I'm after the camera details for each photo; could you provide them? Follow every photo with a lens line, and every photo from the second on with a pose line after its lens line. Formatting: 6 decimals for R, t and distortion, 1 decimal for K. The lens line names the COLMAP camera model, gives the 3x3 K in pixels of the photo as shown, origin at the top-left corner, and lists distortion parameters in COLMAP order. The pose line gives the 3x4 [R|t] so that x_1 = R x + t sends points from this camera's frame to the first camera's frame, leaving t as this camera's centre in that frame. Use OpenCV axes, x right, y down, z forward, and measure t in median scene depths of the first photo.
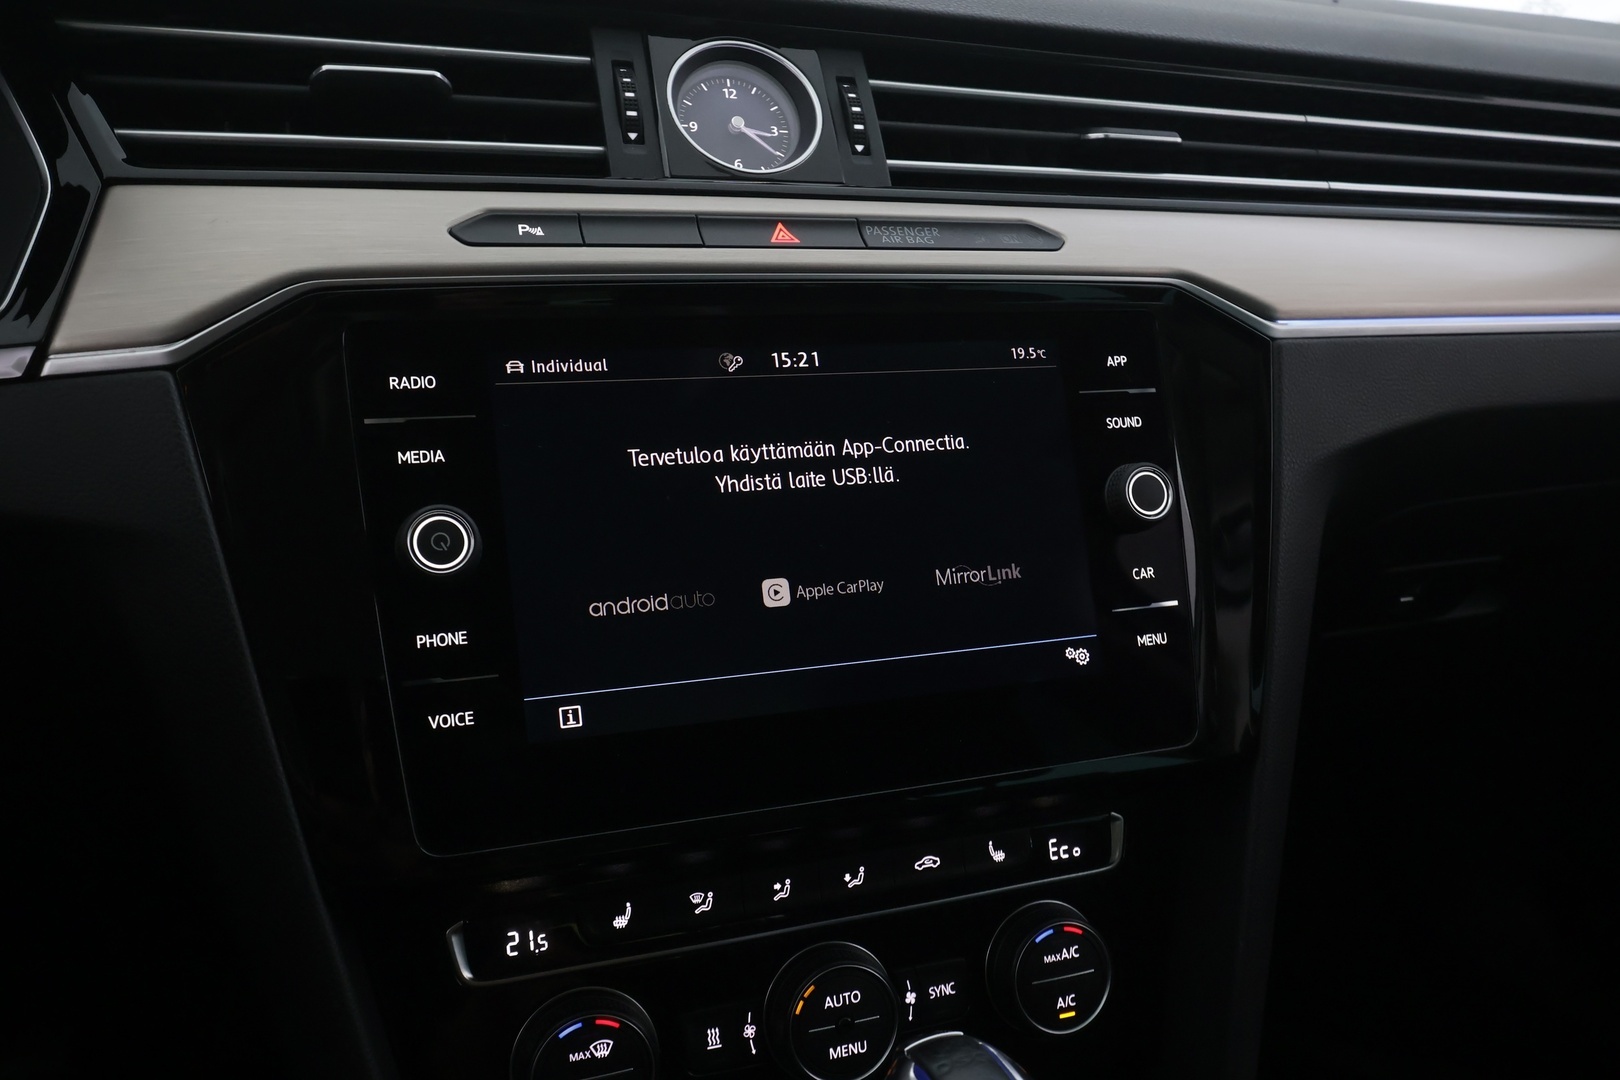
lens RADIAL K [[1269.2, 0, 812.3], [0, 1269.2, 539.1], [0, 0, 1]] dist [-0.006186, 0.016331]
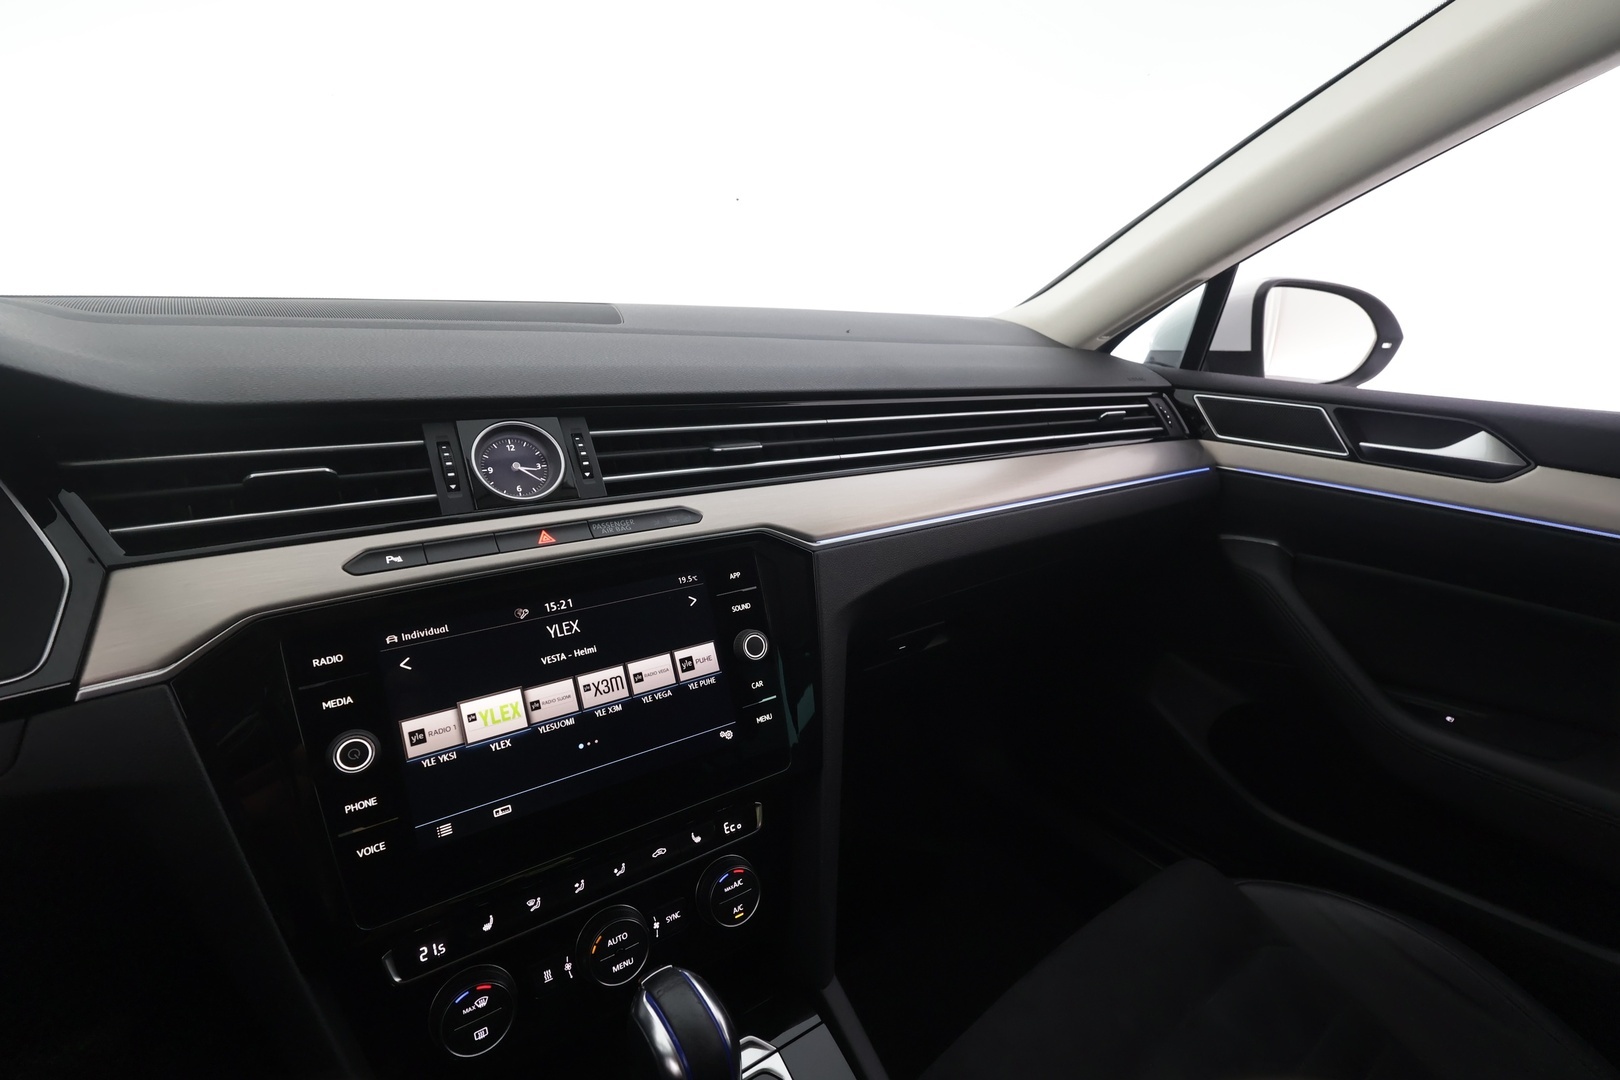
lens RADIAL K [[750.4, 0, 813.5], [0, 750.4, 539.8], [0, 0, 1]] dist [-0.002958, 0.002452]
pose [[0.965325, -0.093077, 0.243896, 0.085445], [0.091015, 0.995654, 0.019735, -0.218445], [-0.244673, 0.003147, 0.969601, -0.153893]]
